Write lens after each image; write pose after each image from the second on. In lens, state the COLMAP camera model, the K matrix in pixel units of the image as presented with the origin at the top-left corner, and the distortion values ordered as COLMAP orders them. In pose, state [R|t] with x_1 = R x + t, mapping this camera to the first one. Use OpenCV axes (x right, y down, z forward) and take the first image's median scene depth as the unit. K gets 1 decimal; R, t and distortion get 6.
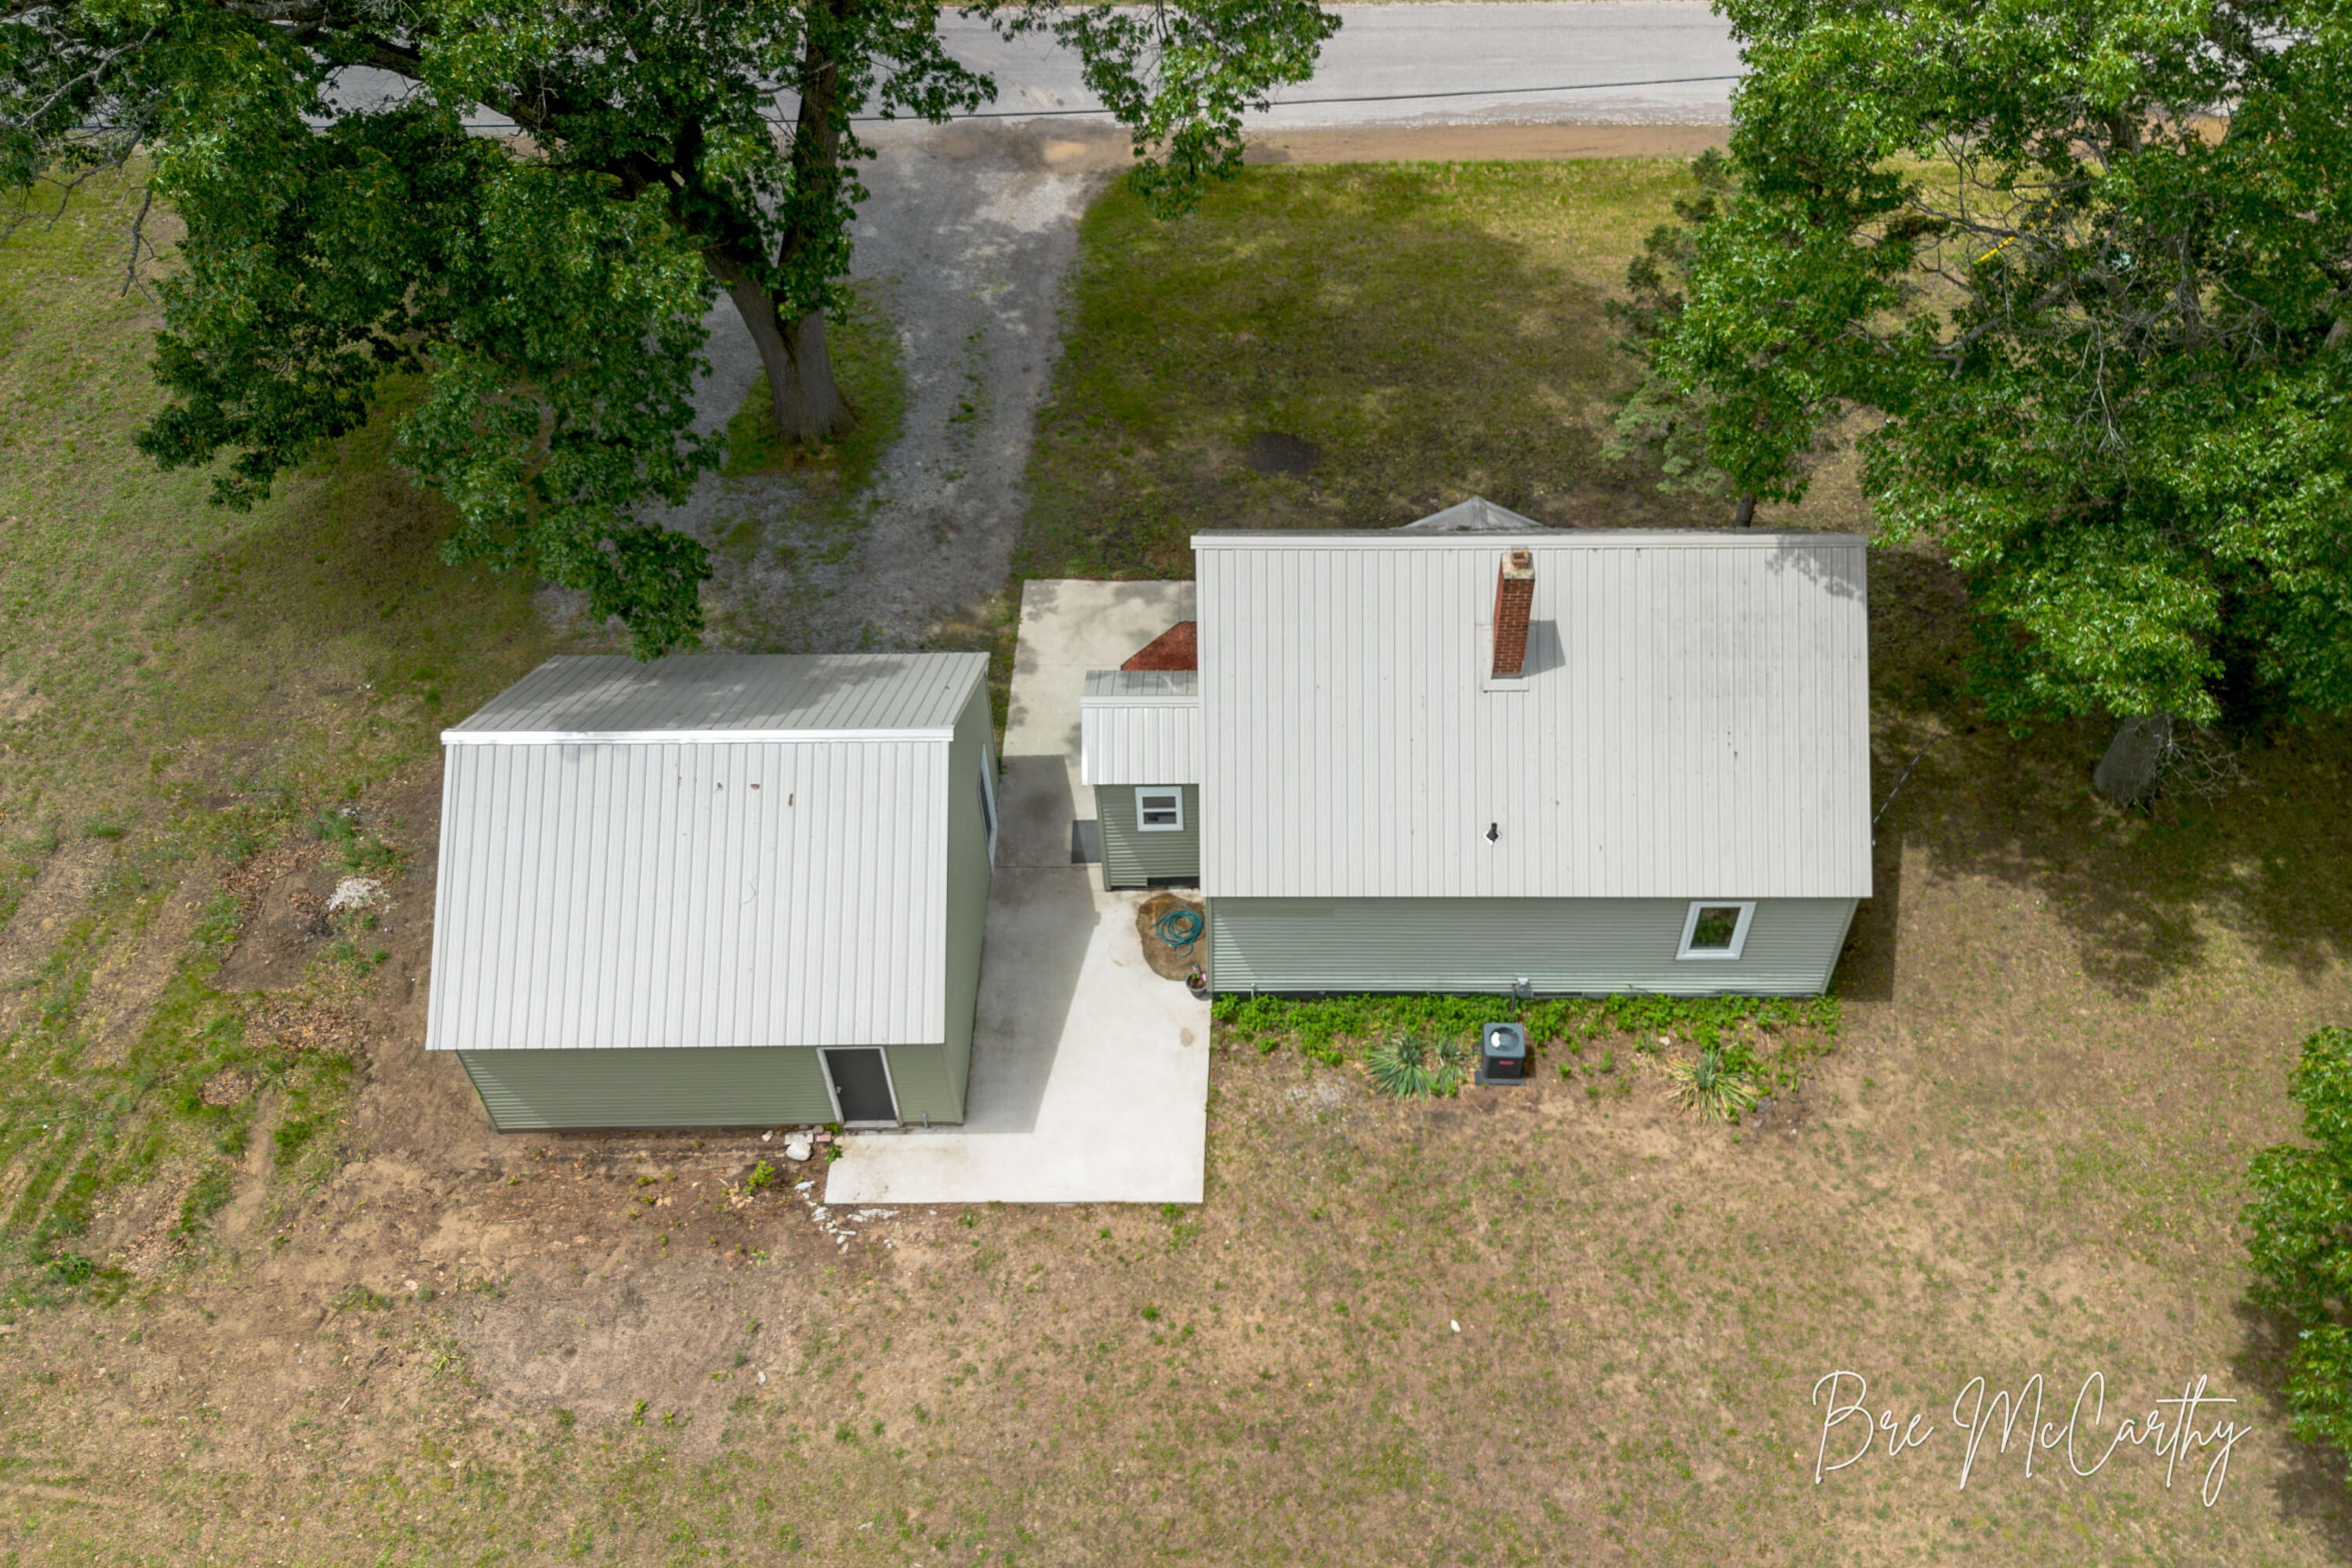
lens RADIAL K [[2026.5, 0, 1168.8], [0, 2026.5, 784.8], [0, 0, 1]] dist [0.047825, -0.026140]
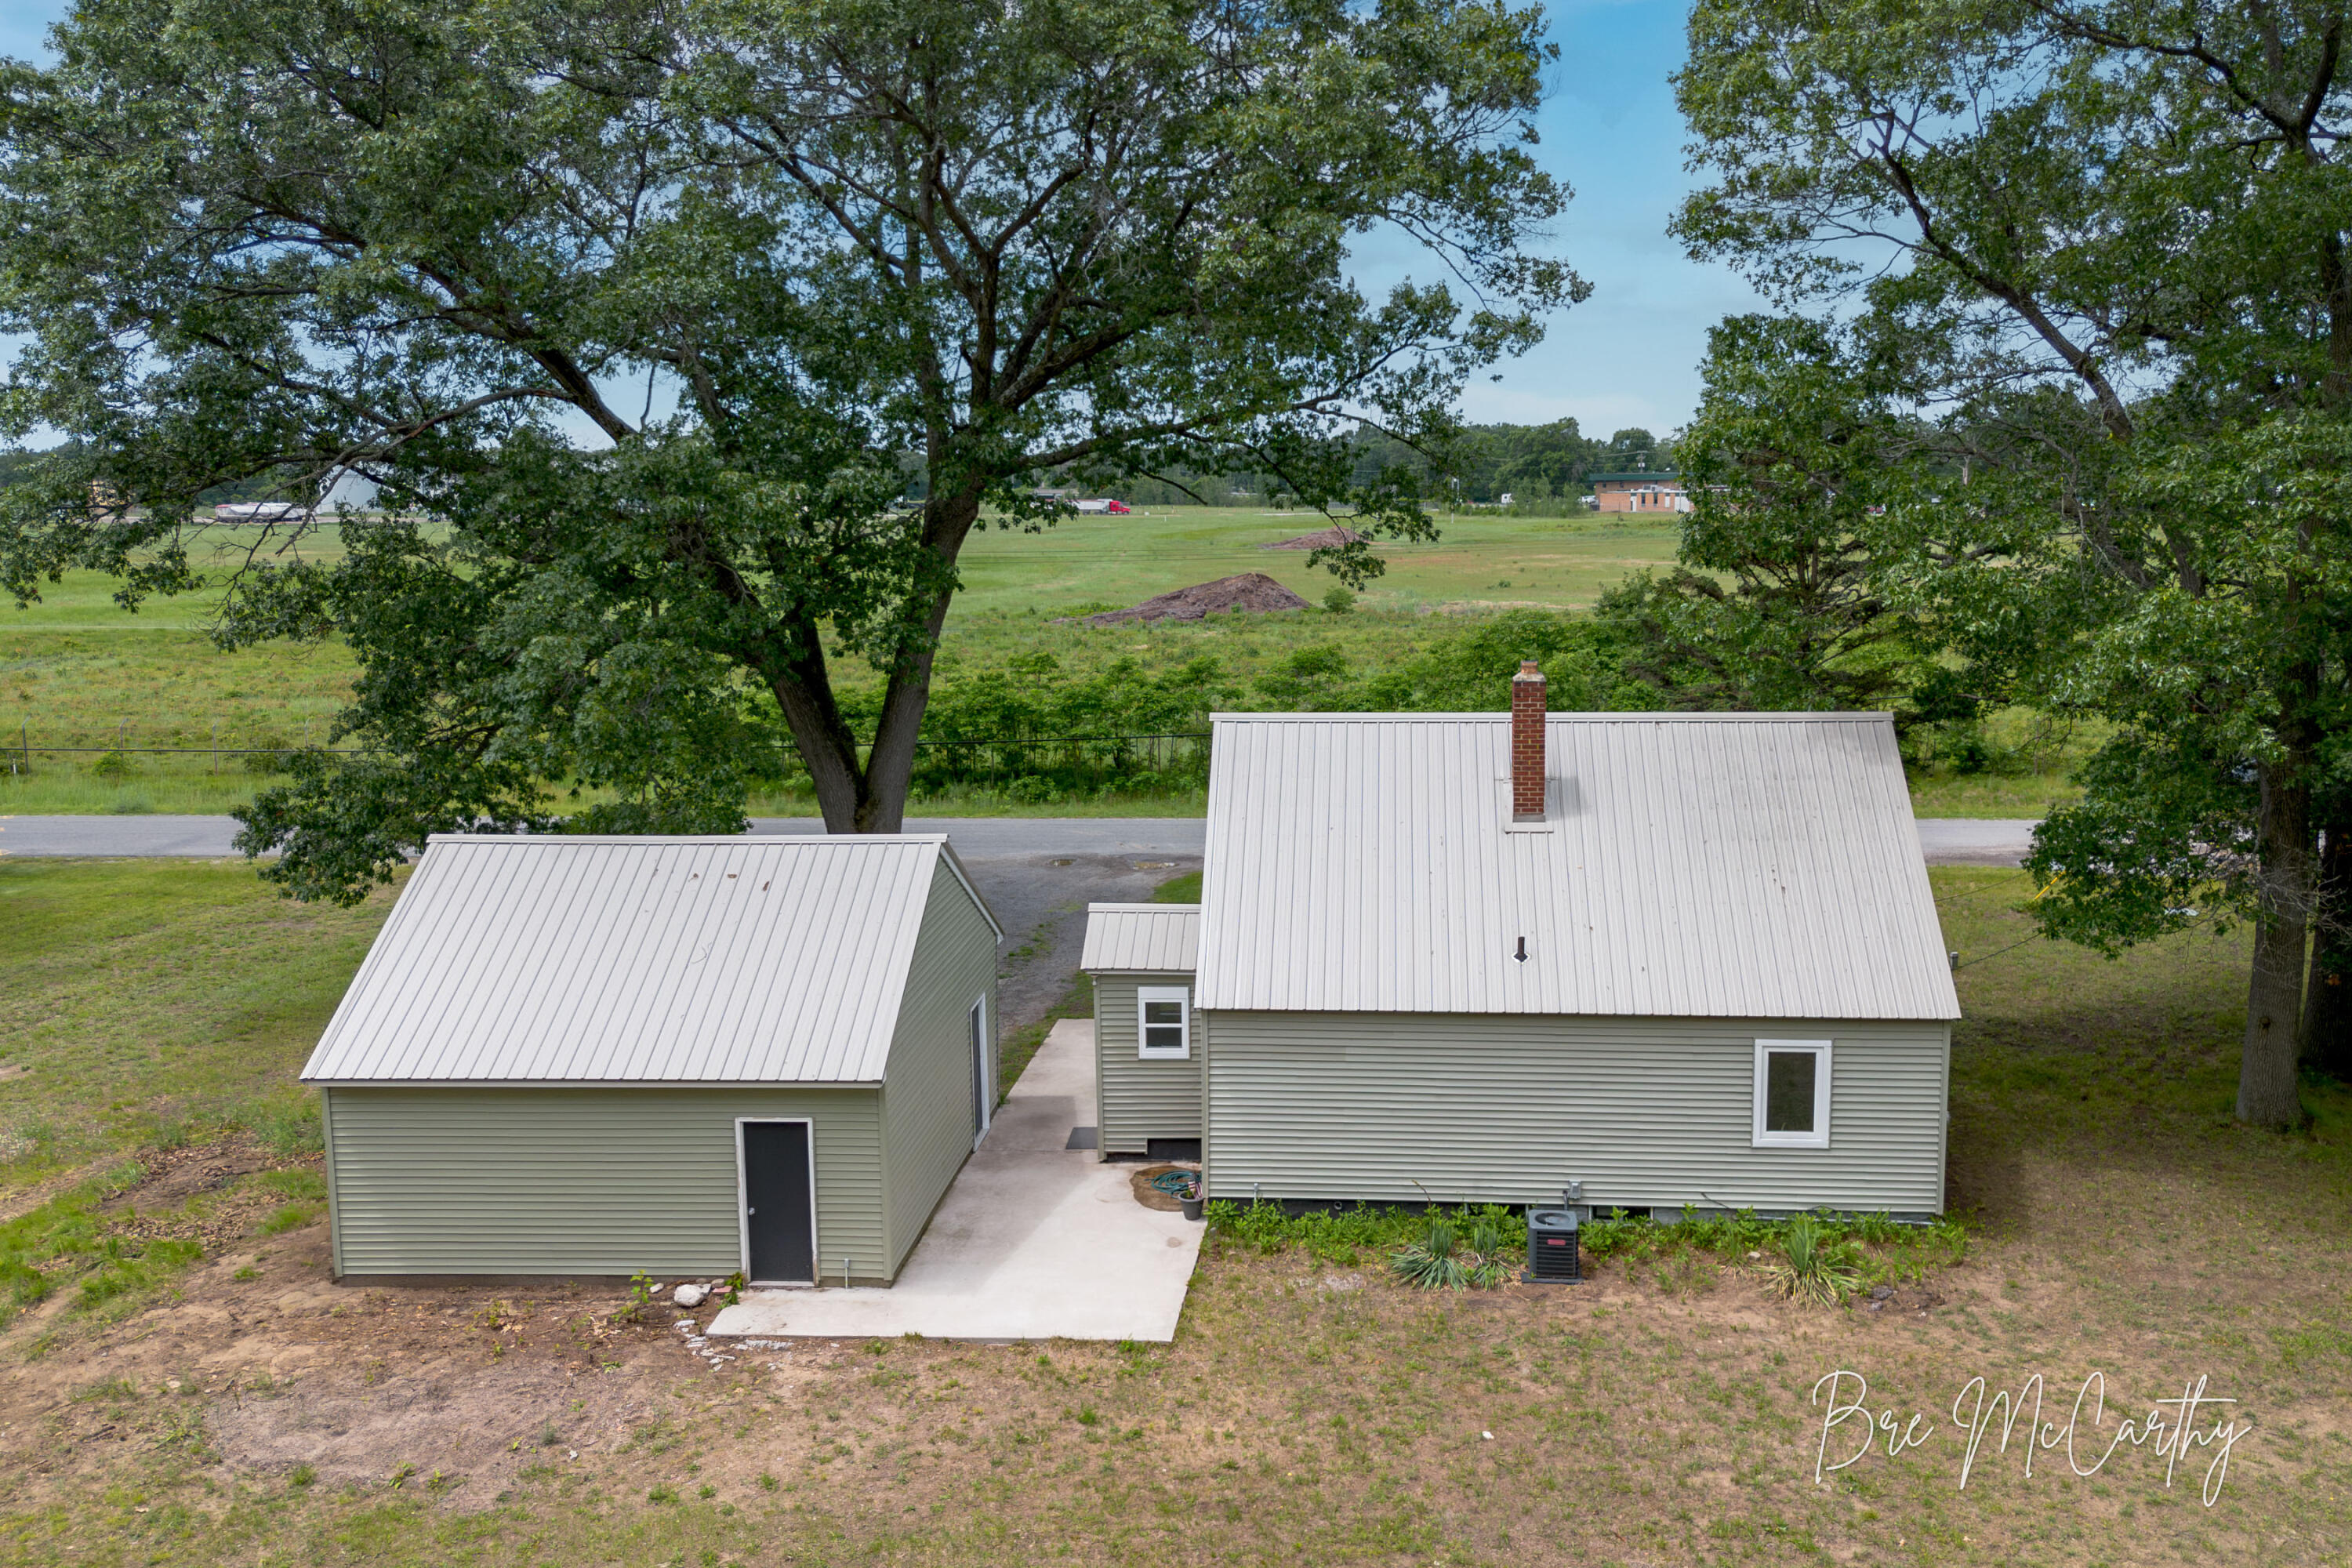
lens RADIAL K [[2026.5, 0, 1186.6], [0, 2026.5, 782.9], [0, 0, 1]] dist [0.047825, -0.026140]
pose [[0.996701, 0.028616, -0.075948, 0.076676], [-0.071106, 0.759028, -0.647164, 0.553815], [0.039128, 0.650429, 0.758559, 0.254682]]
